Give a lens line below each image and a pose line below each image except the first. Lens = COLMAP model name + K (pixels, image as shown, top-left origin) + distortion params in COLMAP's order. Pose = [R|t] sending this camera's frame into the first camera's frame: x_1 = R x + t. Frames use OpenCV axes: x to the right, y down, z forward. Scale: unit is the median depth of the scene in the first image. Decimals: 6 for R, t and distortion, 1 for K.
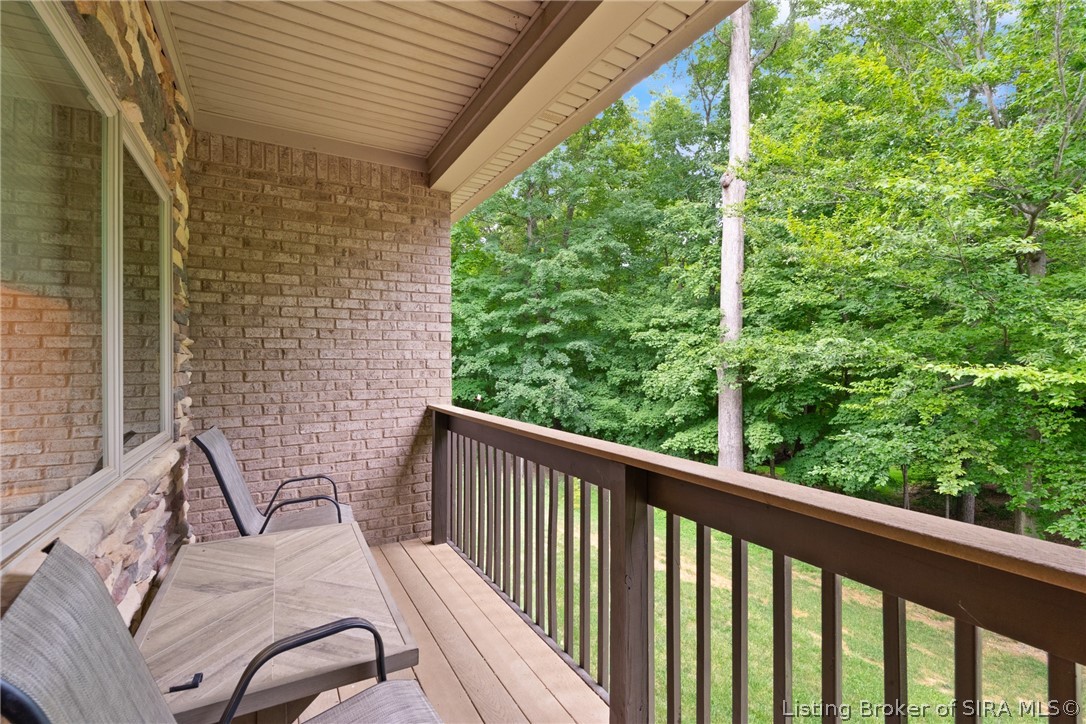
lens RADIAL K [[491.3, 0, 539.6], [0, 491.3, 360.7], [0, 0, 1]] dist [-0.003472, -0.000549]
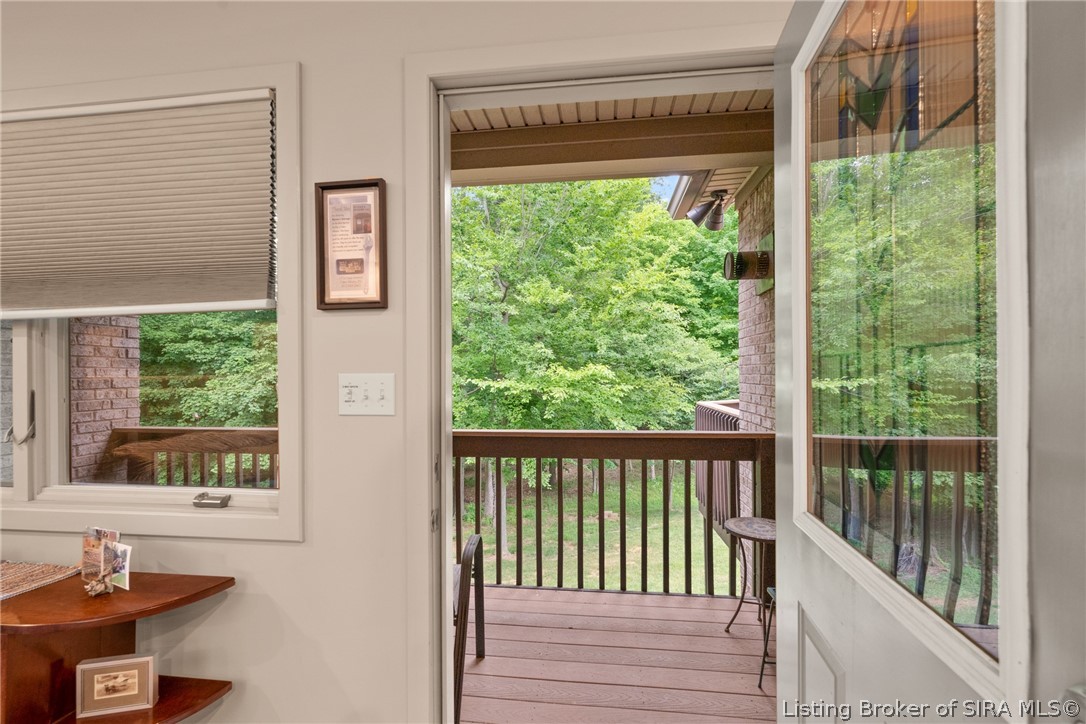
lens RADIAL K [[491.3, 0, 548.4], [0, 491.3, 371.5], [0, 0, 1]] dist [-0.003472, -0.000549]
pose [[0.591694, 0.006758, 0.806134, -0.125895], [-0.000123, 0.999966, -0.008294, -0.001889], [-0.806163, 0.004809, 0.591675, -0.047681]]
